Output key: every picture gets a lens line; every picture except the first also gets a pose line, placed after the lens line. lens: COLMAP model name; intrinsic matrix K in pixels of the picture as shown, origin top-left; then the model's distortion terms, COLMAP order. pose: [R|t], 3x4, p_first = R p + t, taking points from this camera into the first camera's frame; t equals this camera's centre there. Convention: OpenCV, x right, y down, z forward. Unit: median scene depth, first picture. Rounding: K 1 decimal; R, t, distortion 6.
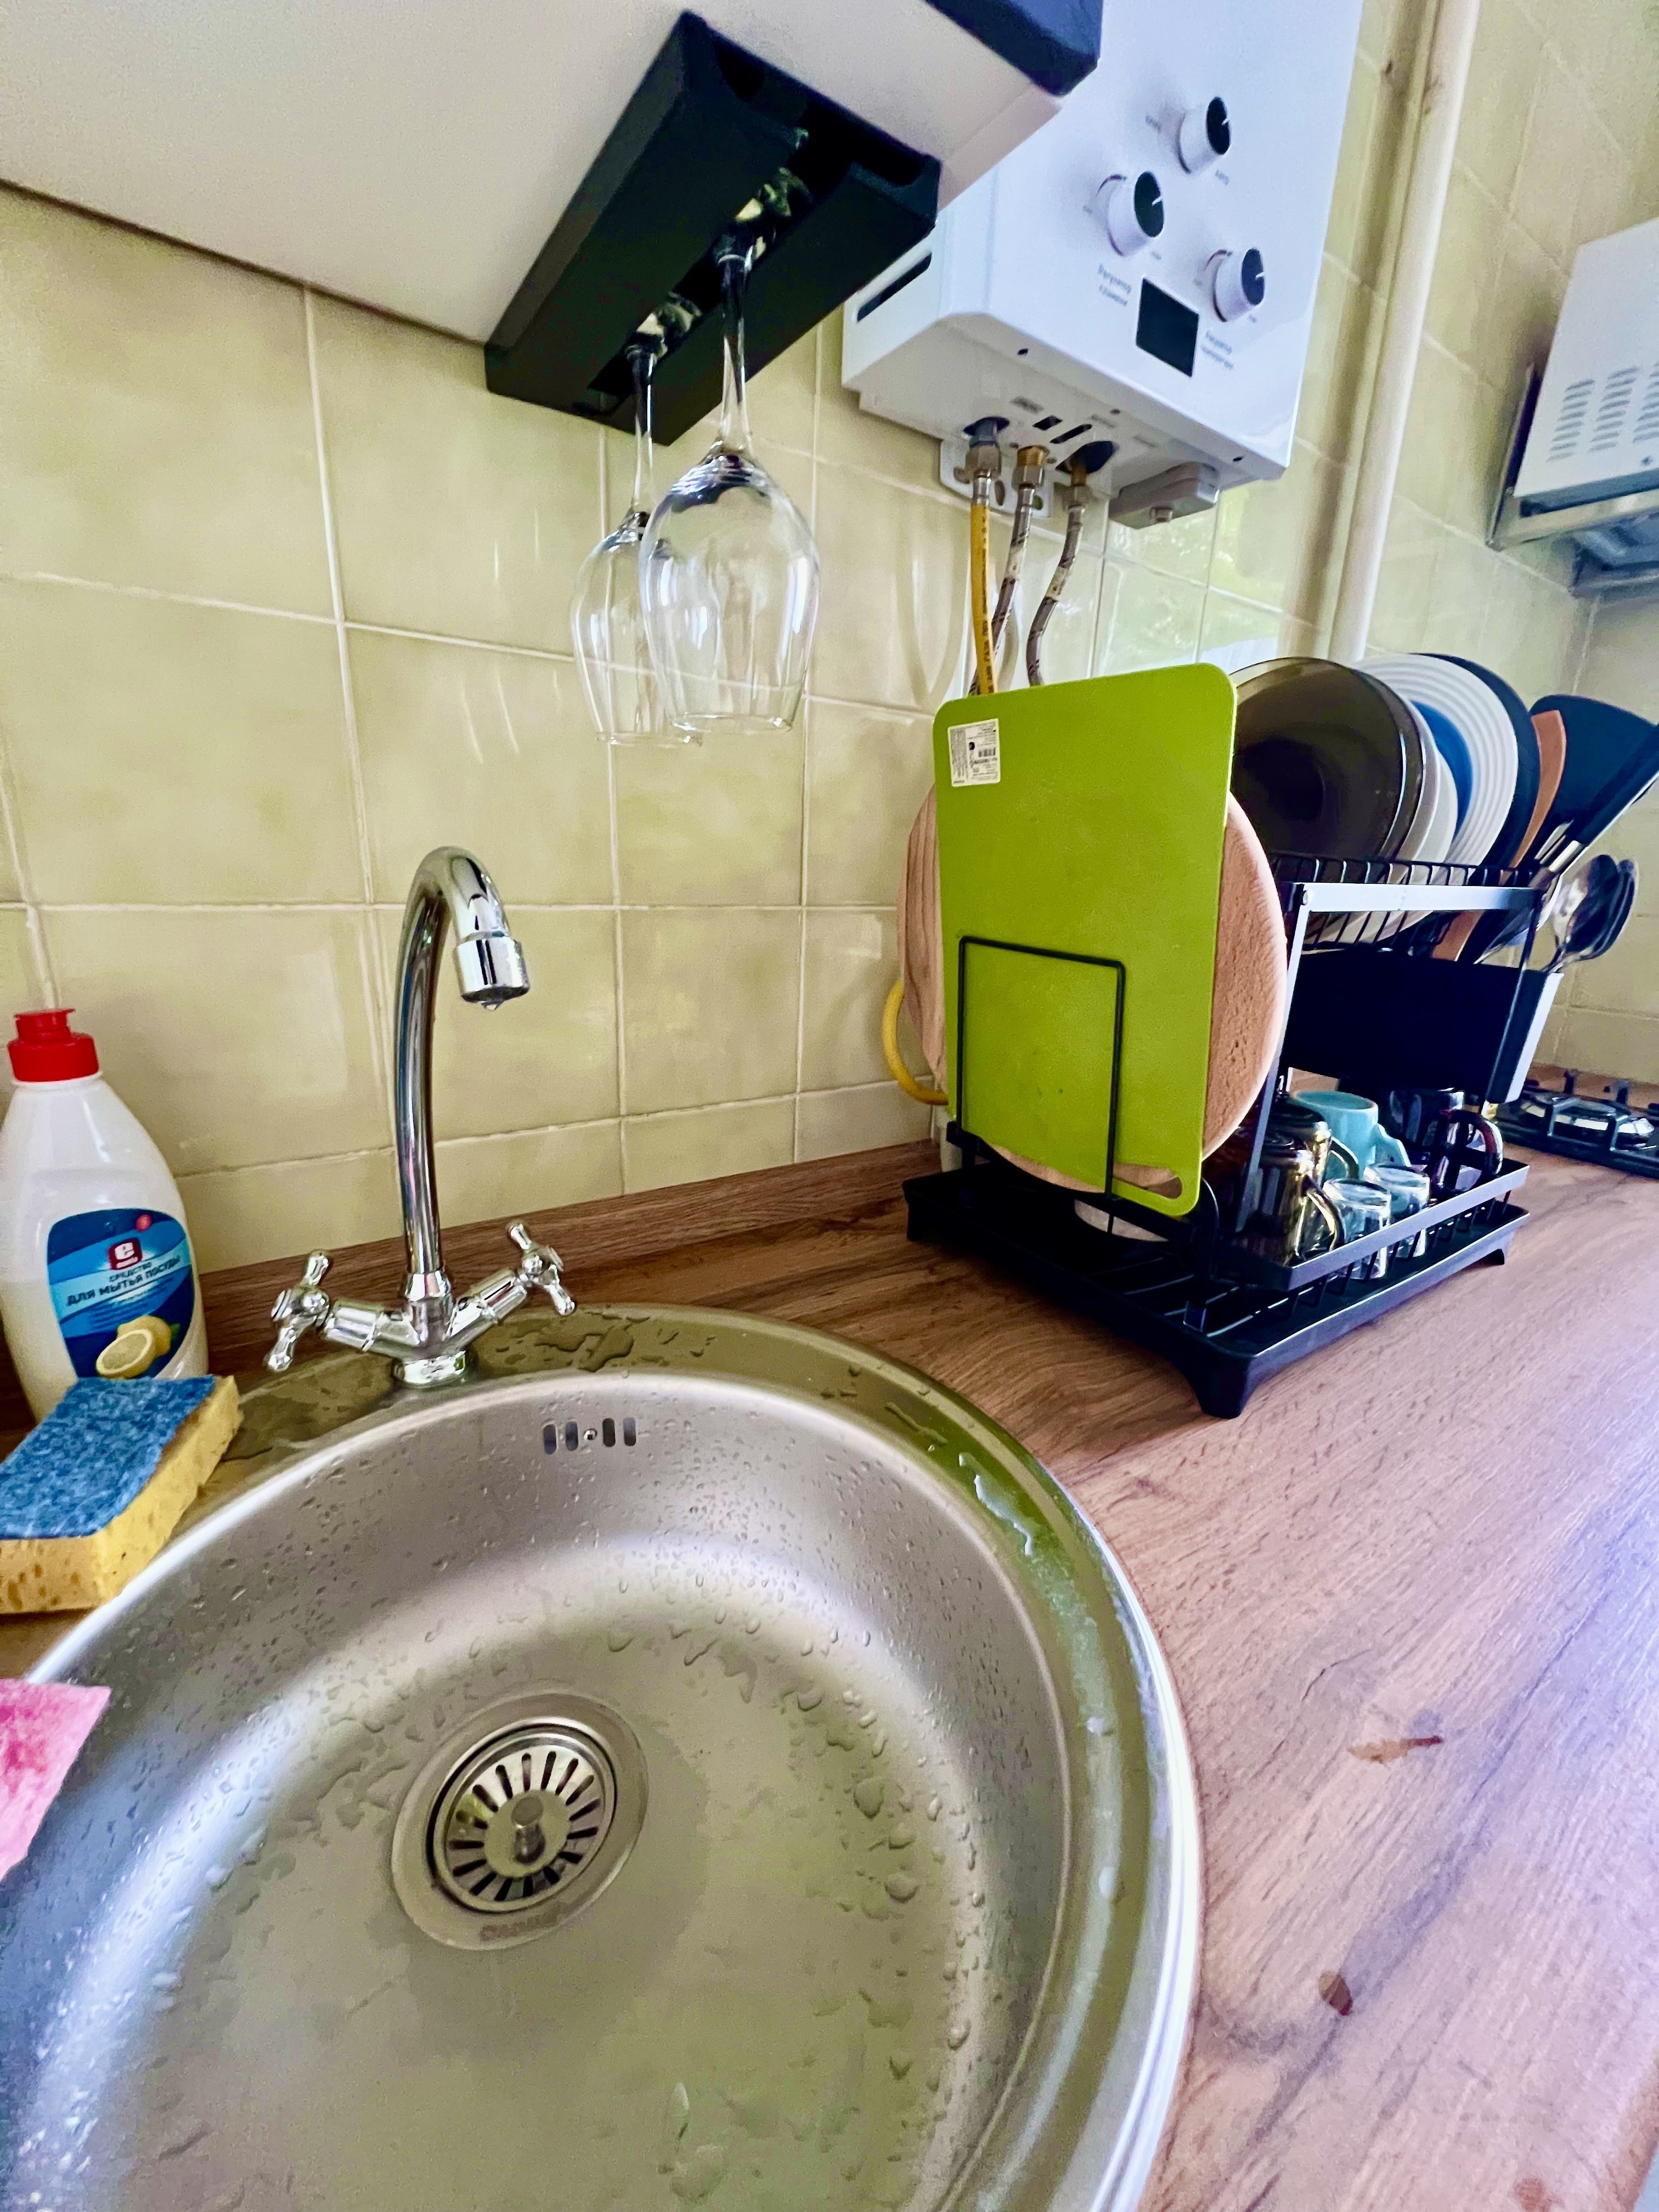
lens RADIAL K [[900.6, 0, 829.5], [0, 900.6, 1106.0], [0, 0, 1]] dist [-0.000805, -0.000180]
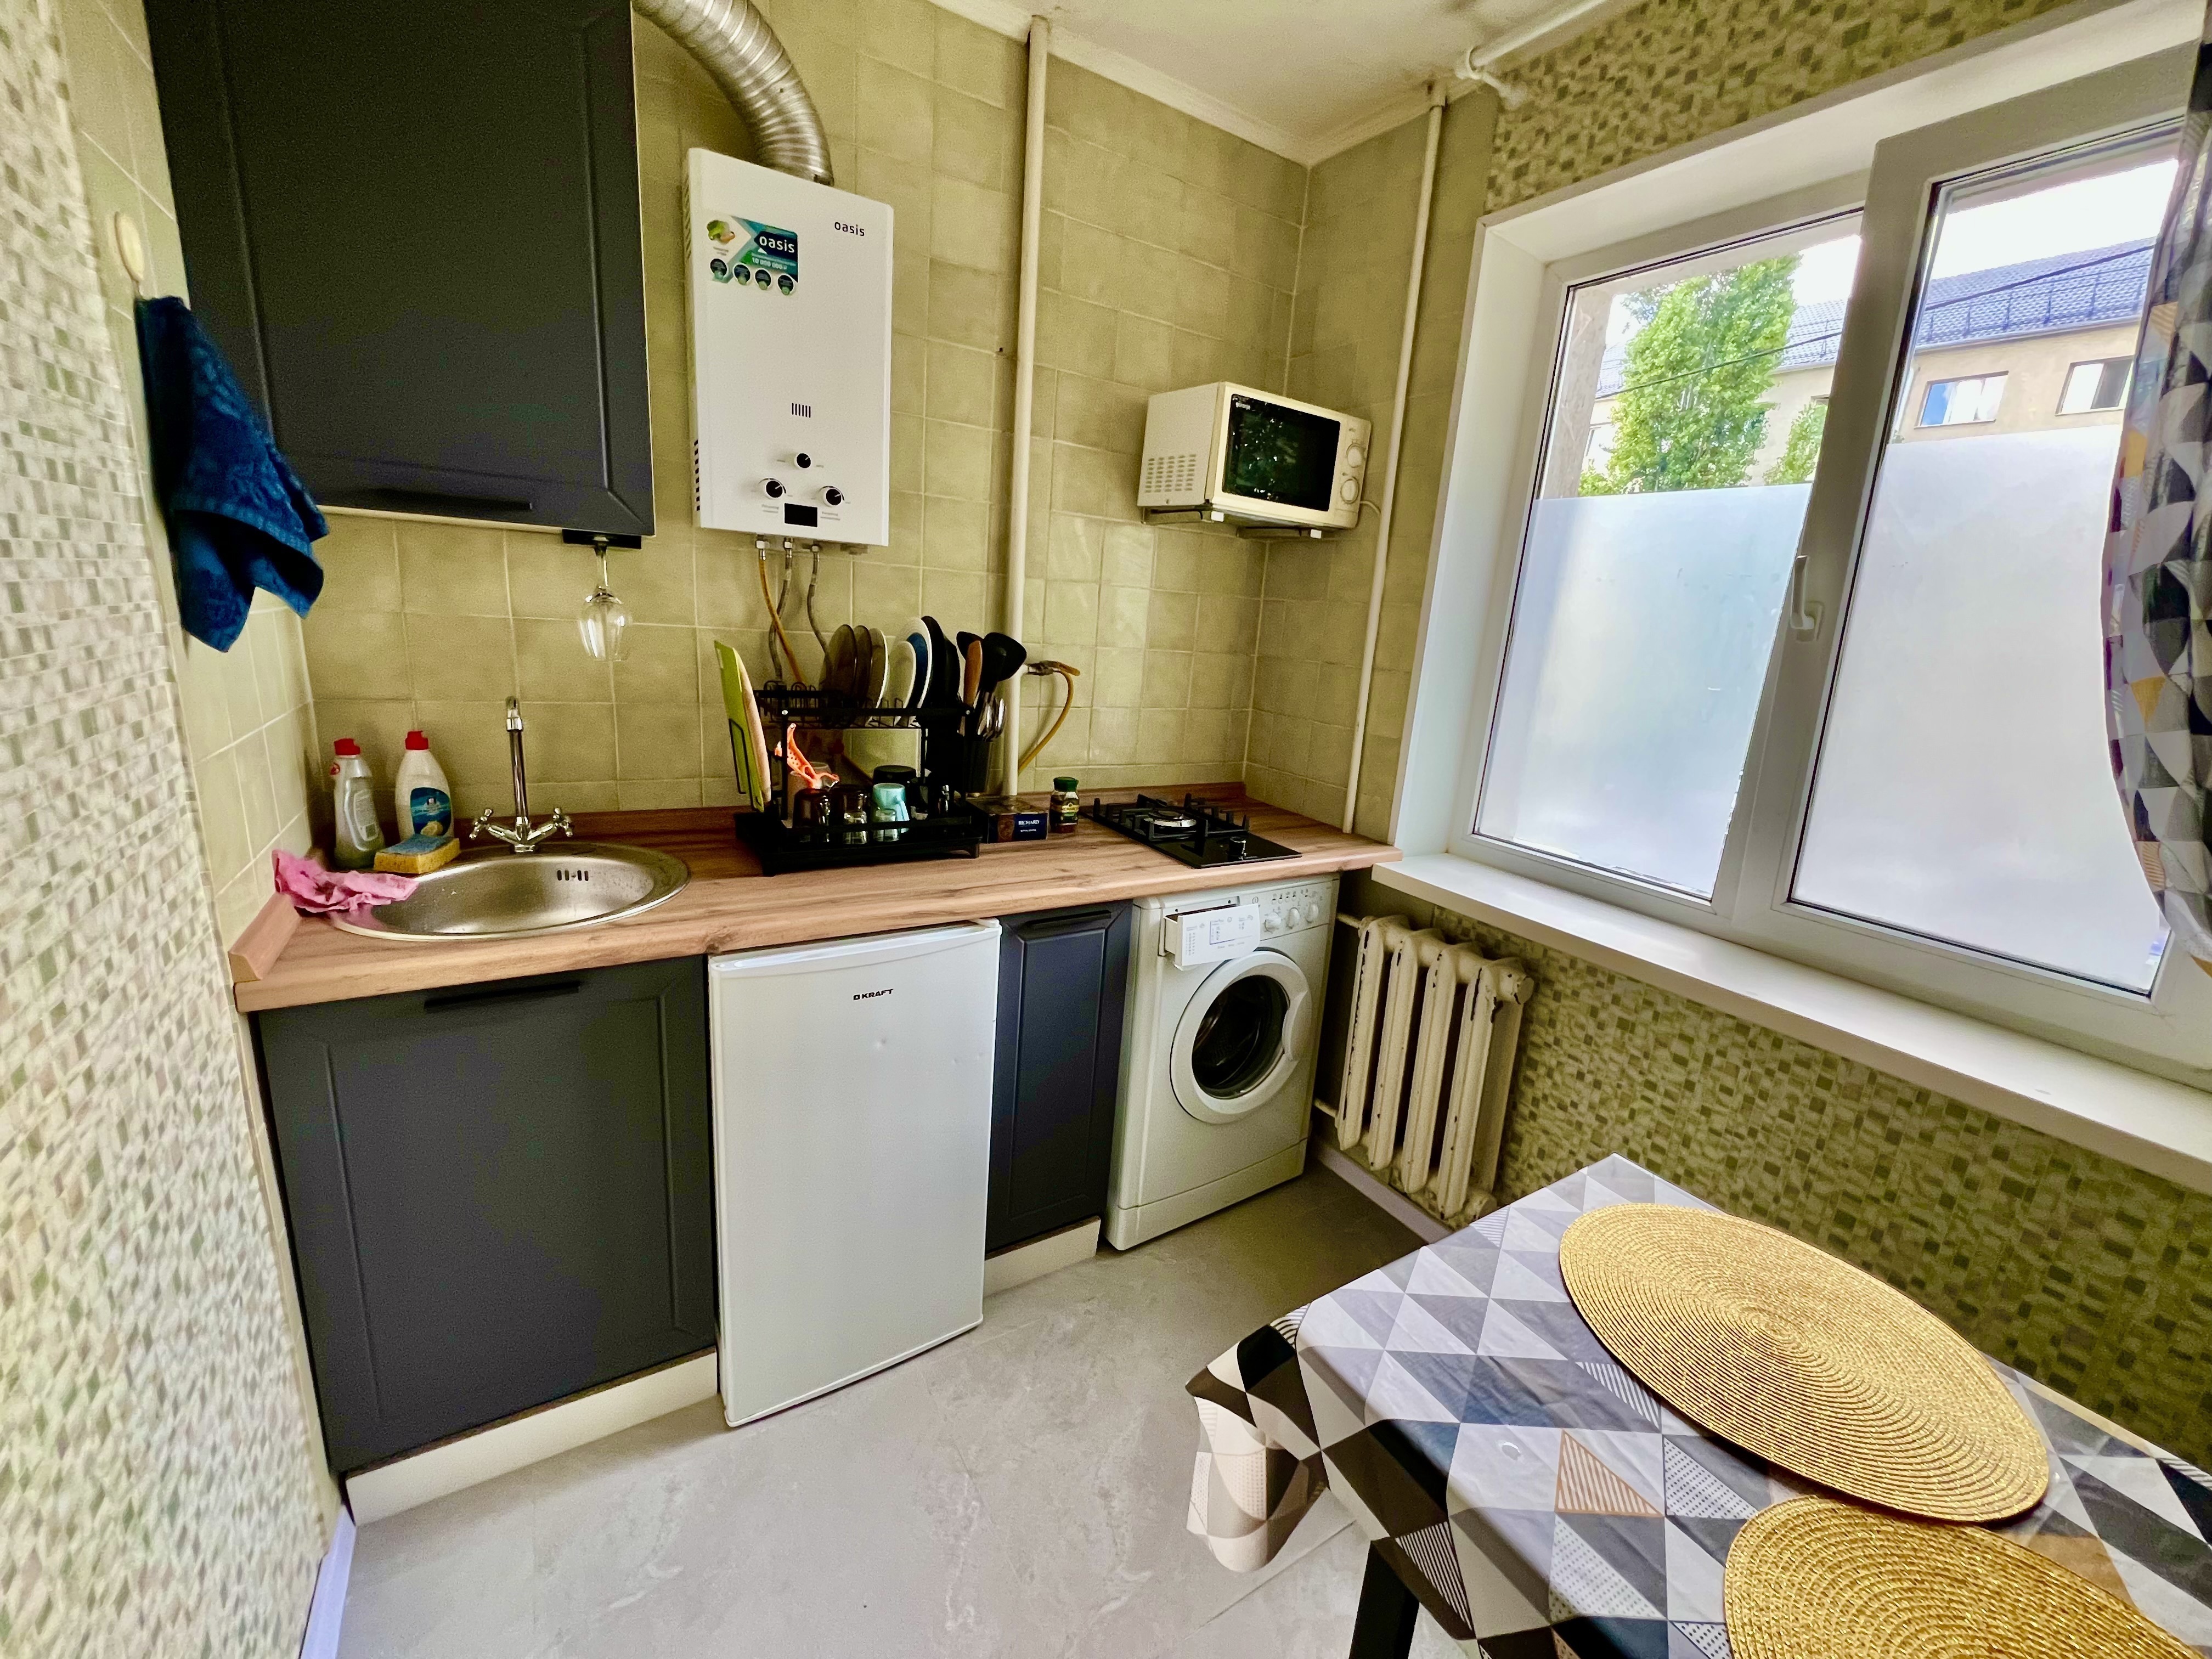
lens RADIAL K [[881.1, 0, 1106.0], [0, 881.1, 829.5], [0, 0, 1]] dist [0.001845, 0.000106]
pose [[0.997353, 0.046828, -0.055632, 1.837213], [-0.048375, 0.998470, -0.026790, 0.210355], [0.054292, 0.029411, 0.998092, -2.063443]]
